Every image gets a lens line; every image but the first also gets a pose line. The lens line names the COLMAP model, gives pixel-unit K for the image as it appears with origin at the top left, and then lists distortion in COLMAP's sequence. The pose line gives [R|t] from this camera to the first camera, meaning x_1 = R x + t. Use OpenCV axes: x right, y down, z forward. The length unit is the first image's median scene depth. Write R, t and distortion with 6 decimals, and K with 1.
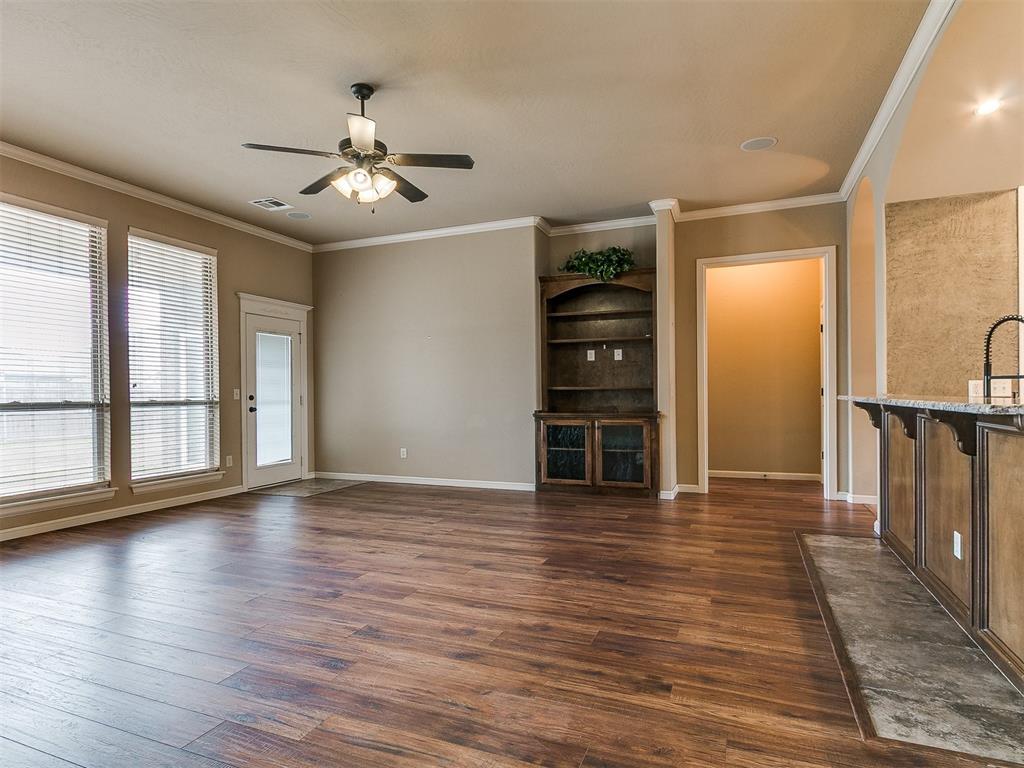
lens RADIAL K [[567.2, 0, 517.0], [0, 567.2, 394.1], [0, 0, 1]] dist [-0.019299, 0.000274]
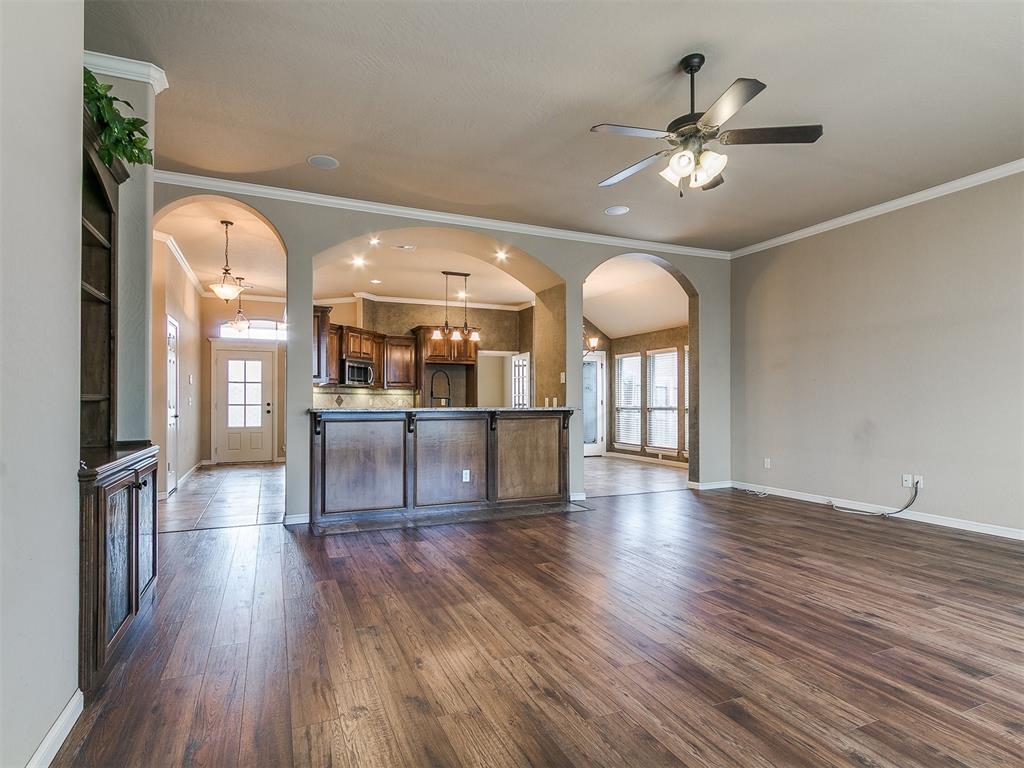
lens RADIAL K [[567.2, 0, 517.0], [0, 567.2, 394.1], [0, 0, 1]] dist [-0.019299, 0.000274]
pose [[-0.725682, 0.019676, 0.687749, -0.815639], [0.010020, 0.999787, -0.018031, -0.018833], [-0.687957, -0.006194, -0.725725, 2.204872]]
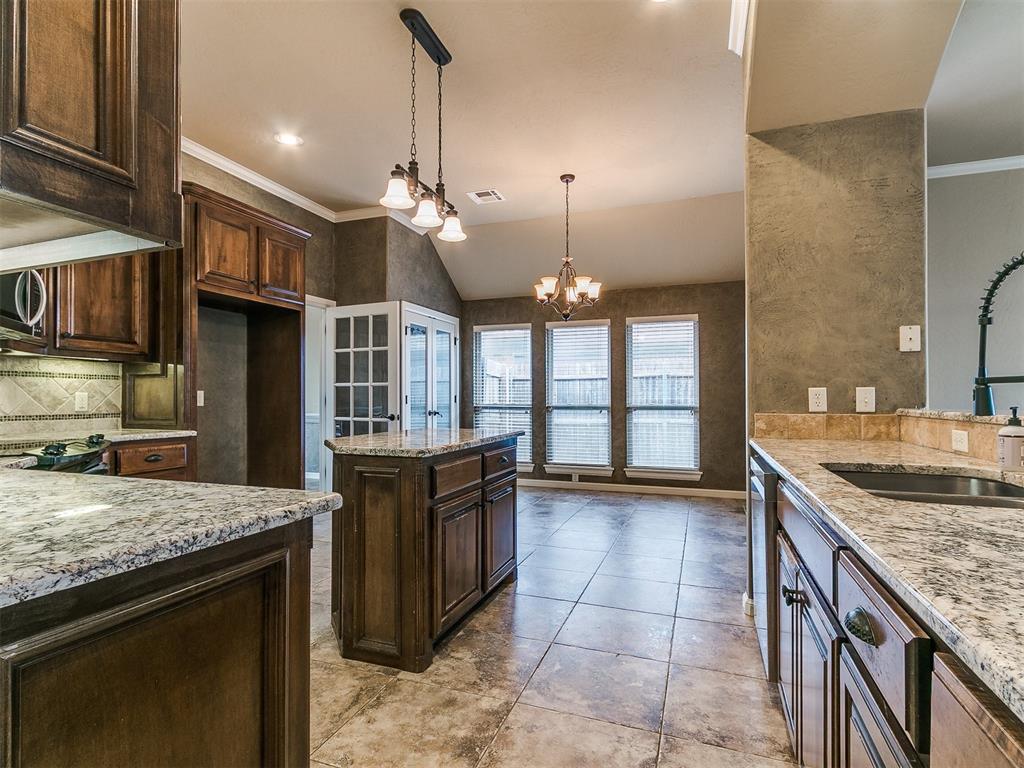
lens RADIAL K [[531.3, 0, 512.0], [0, 531.3, 384.0], [0, 0, 1]] dist [0.028007, 0.000169]
pose [[-0.999242, 0.010325, -0.037527, 1.226619], [0.011145, 0.999702, -0.021720, -0.035922], [0.037292, -0.022121, -0.999060, 1.321843]]
